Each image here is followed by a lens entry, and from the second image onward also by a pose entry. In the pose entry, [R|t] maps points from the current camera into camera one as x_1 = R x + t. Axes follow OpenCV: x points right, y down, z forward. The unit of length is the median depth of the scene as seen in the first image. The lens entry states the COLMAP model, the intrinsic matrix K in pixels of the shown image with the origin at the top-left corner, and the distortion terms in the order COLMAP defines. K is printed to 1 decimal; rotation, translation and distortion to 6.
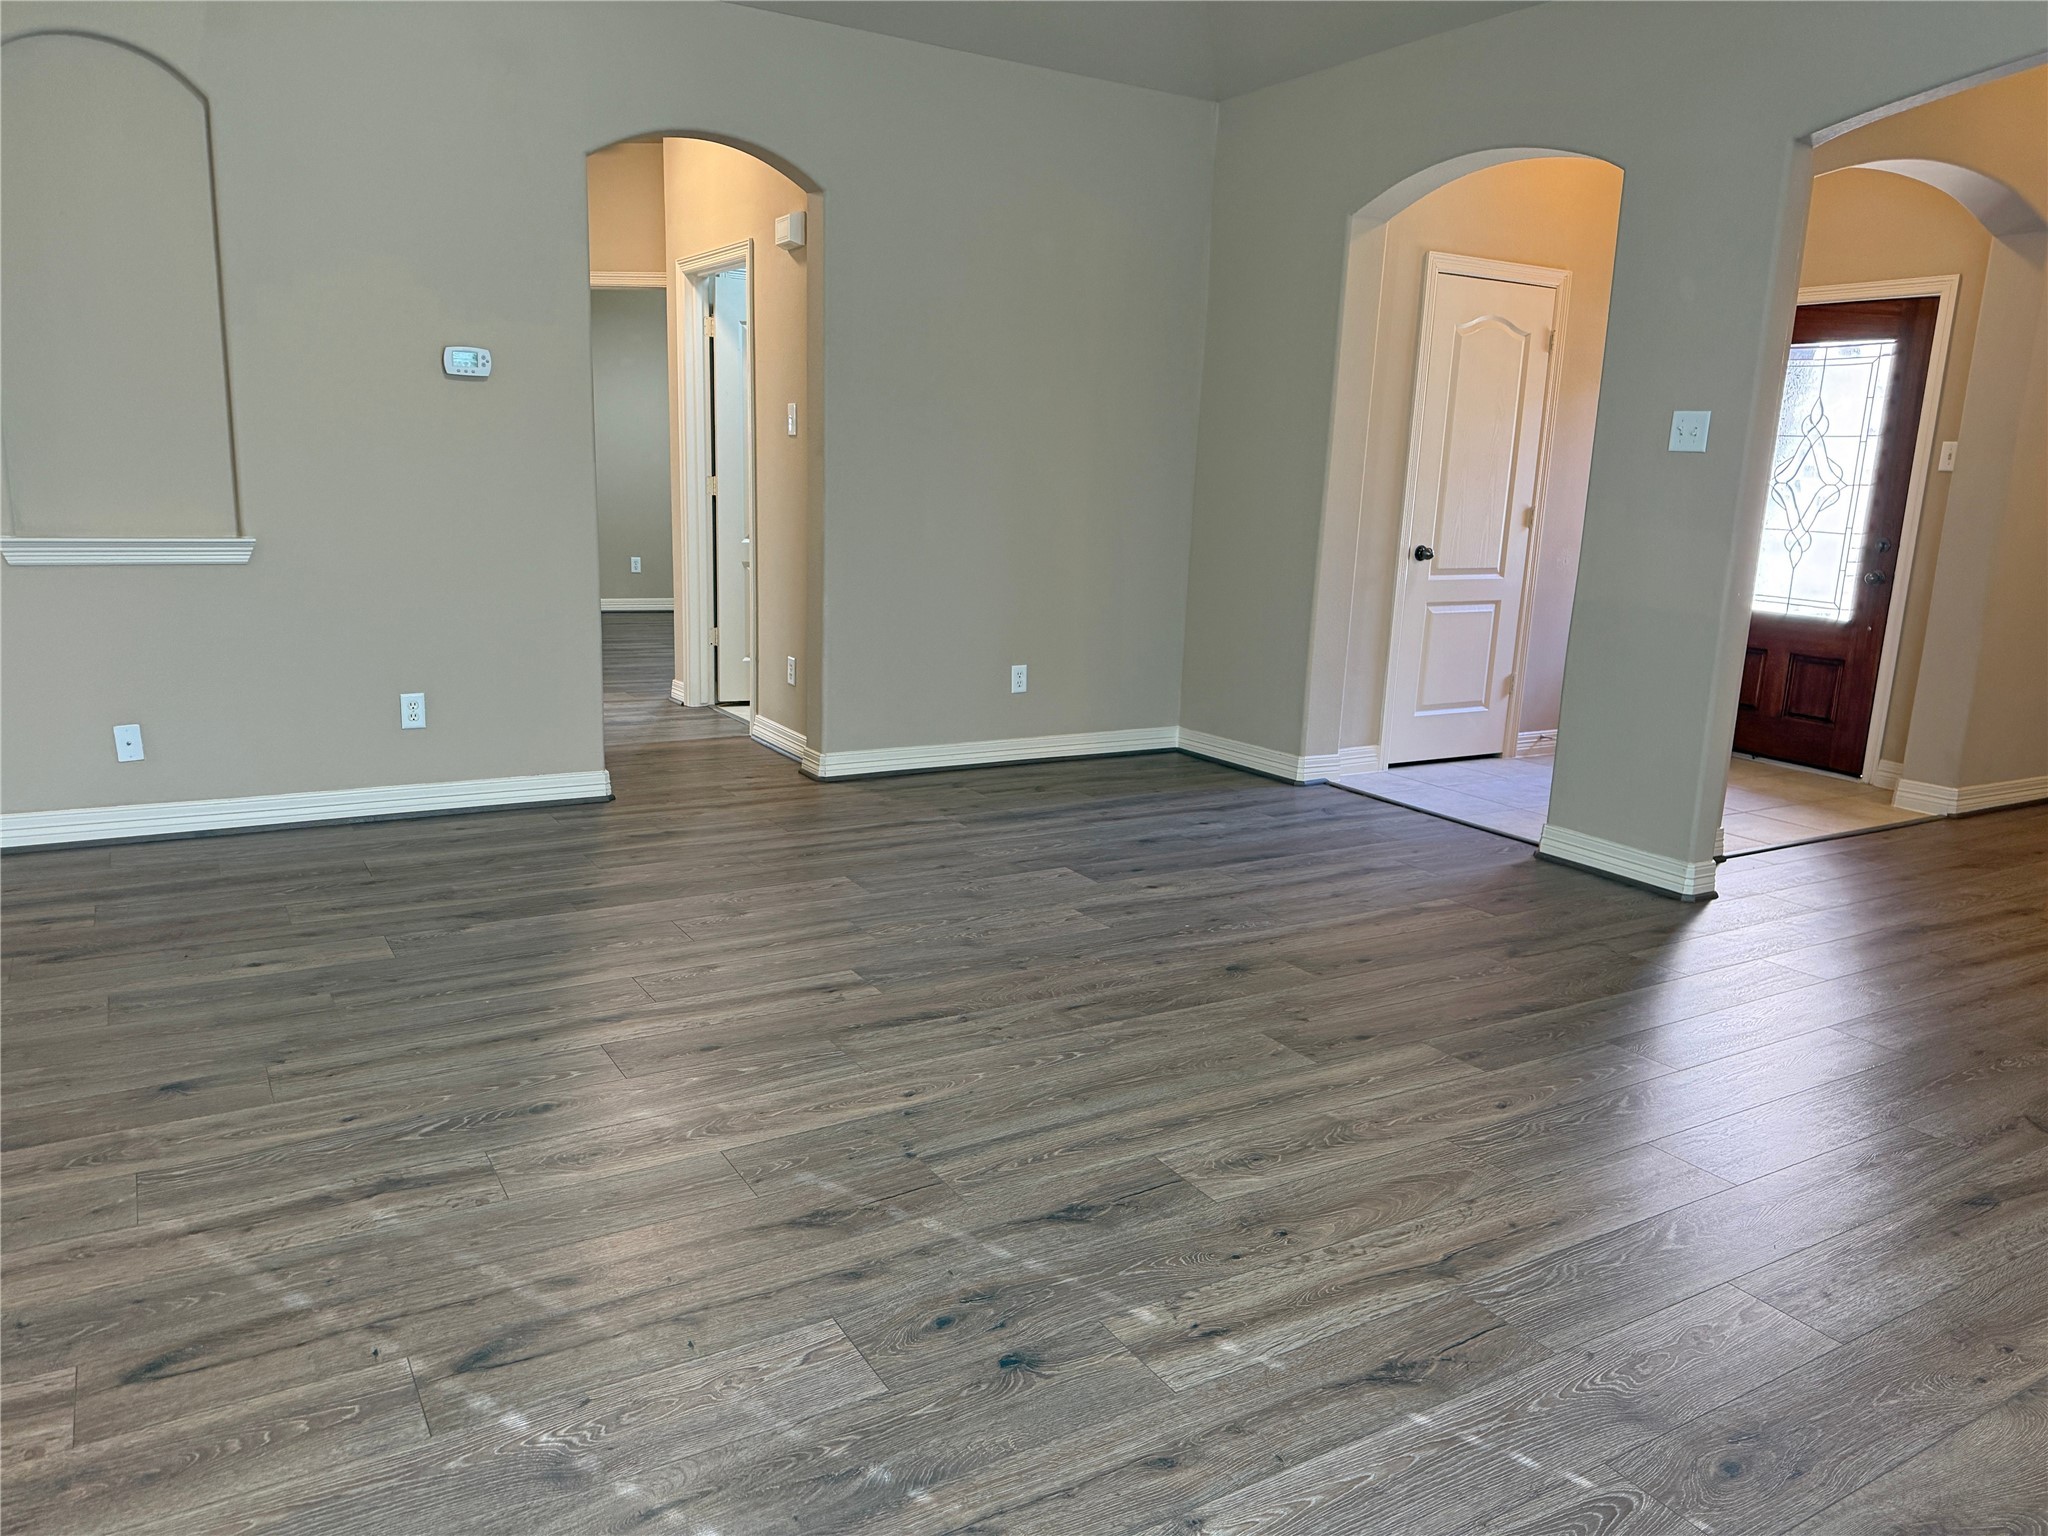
lens RADIAL K [[1421.3, 0, 1024.0], [0, 1421.3, 768.0], [0, 0, 1]] dist [0.075089, -0.106766]
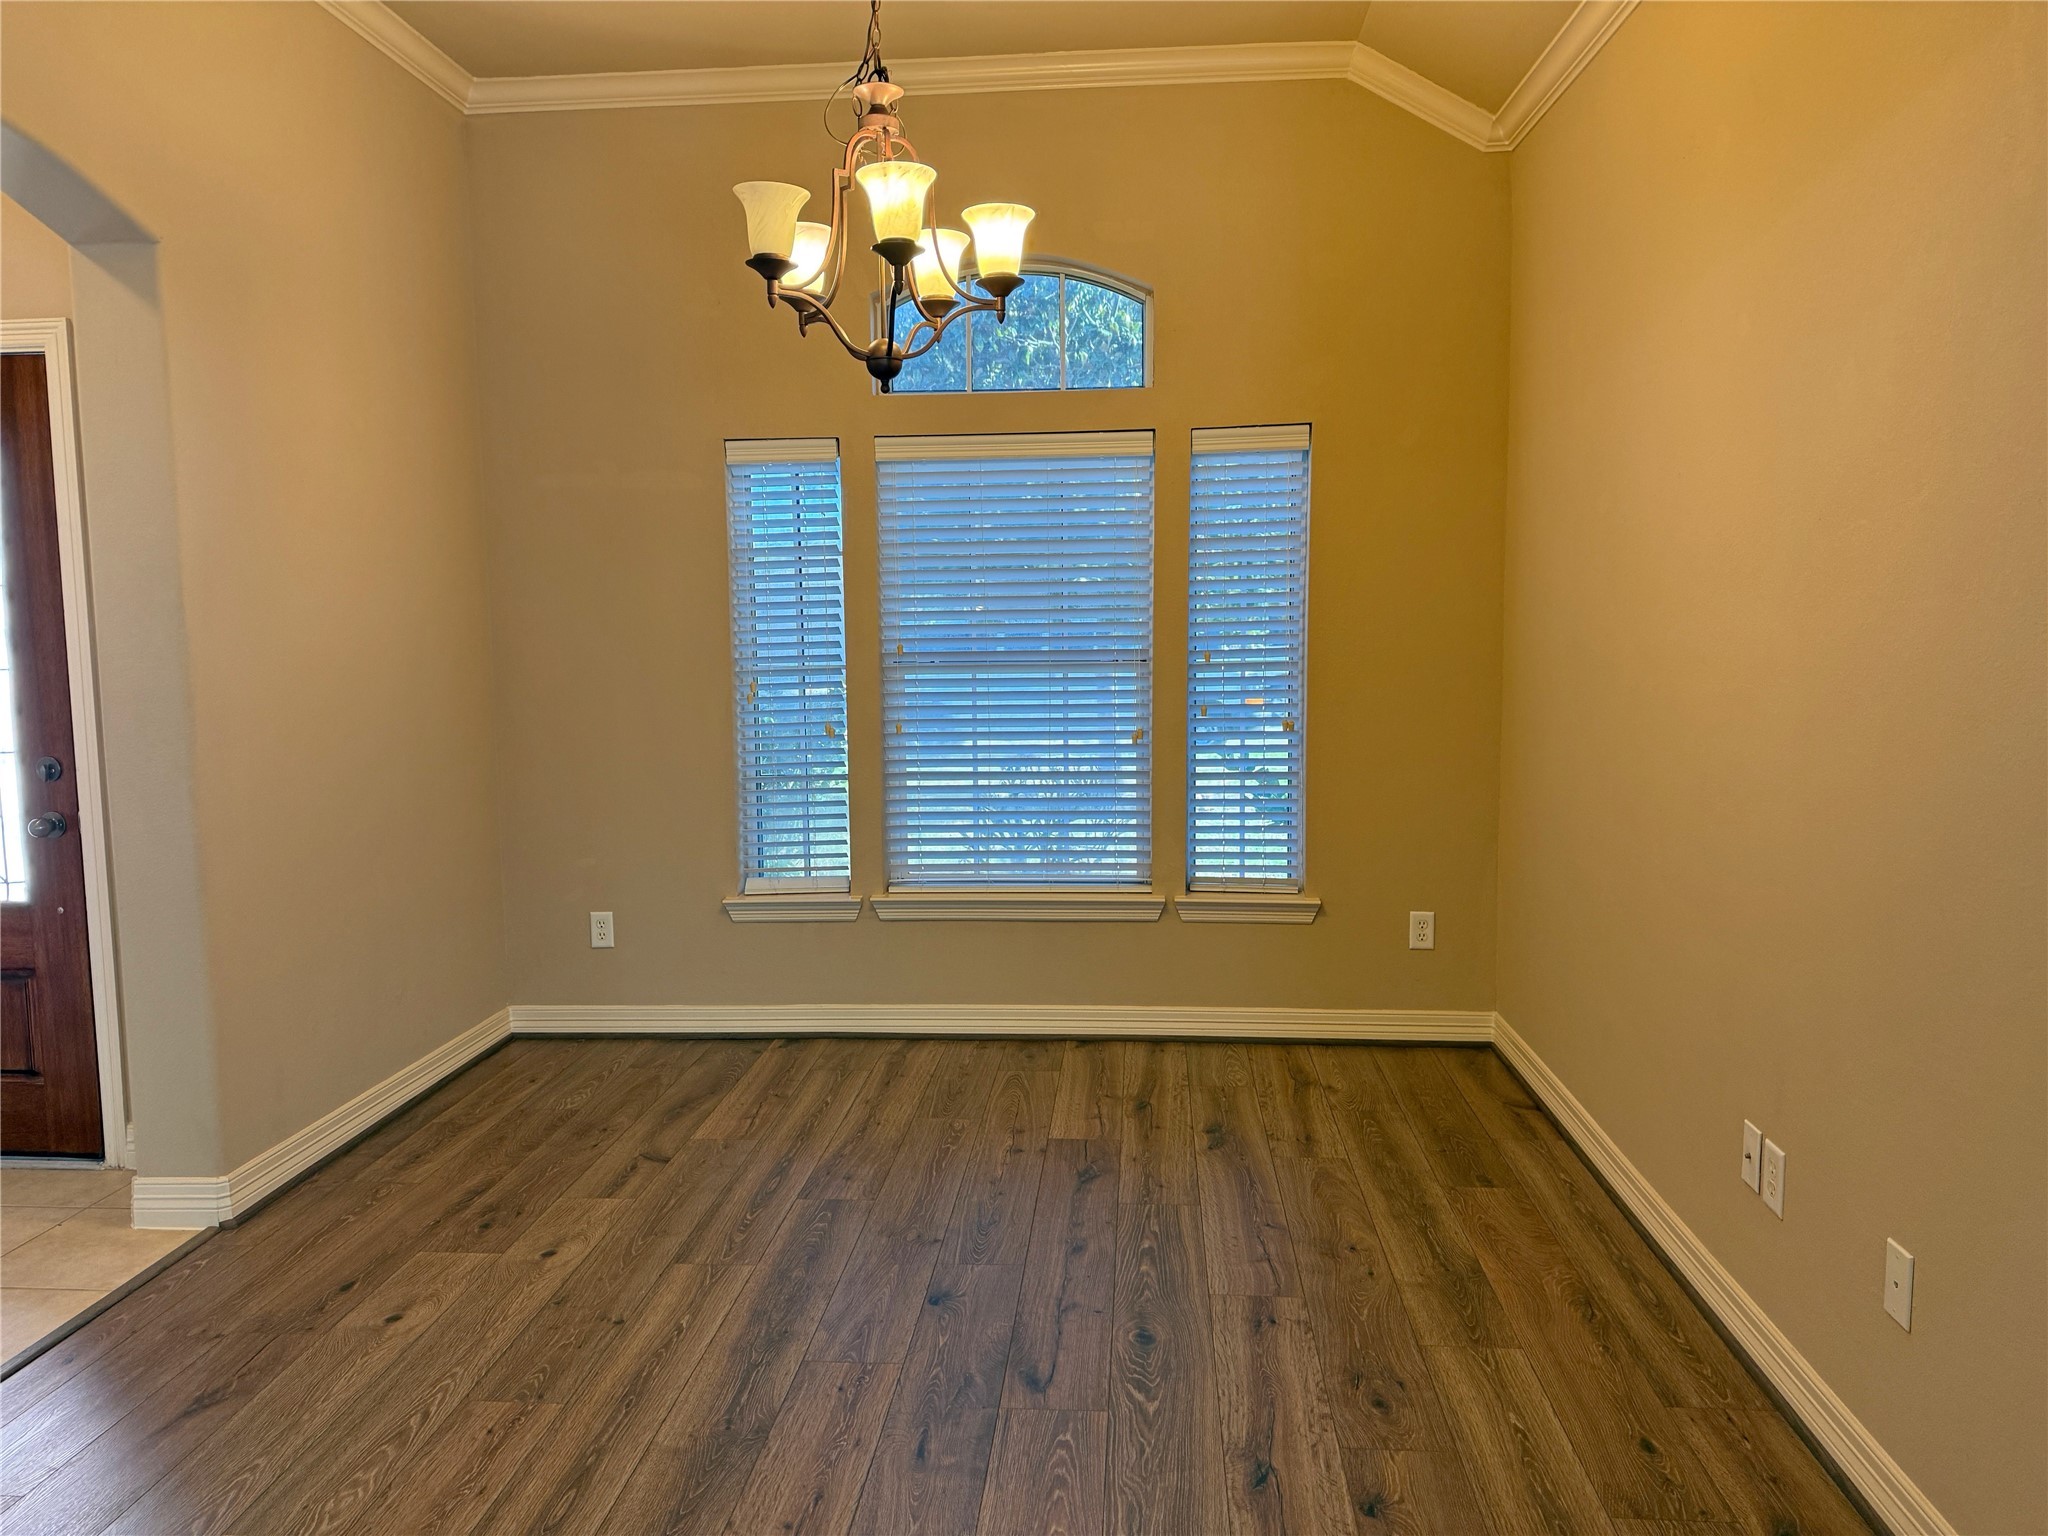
lens RADIAL K [[1423.3, 0, 1030.5], [0, 1423.3, 754.6], [0, 0, 1]] dist [0.143125, -0.247677]
pose [[0.579734, -0.123547, 0.805385, 0.578056], [0.201256, 0.979524, 0.005391, -0.135397], [-0.789560, 0.158963, 0.592728, 0.548801]]
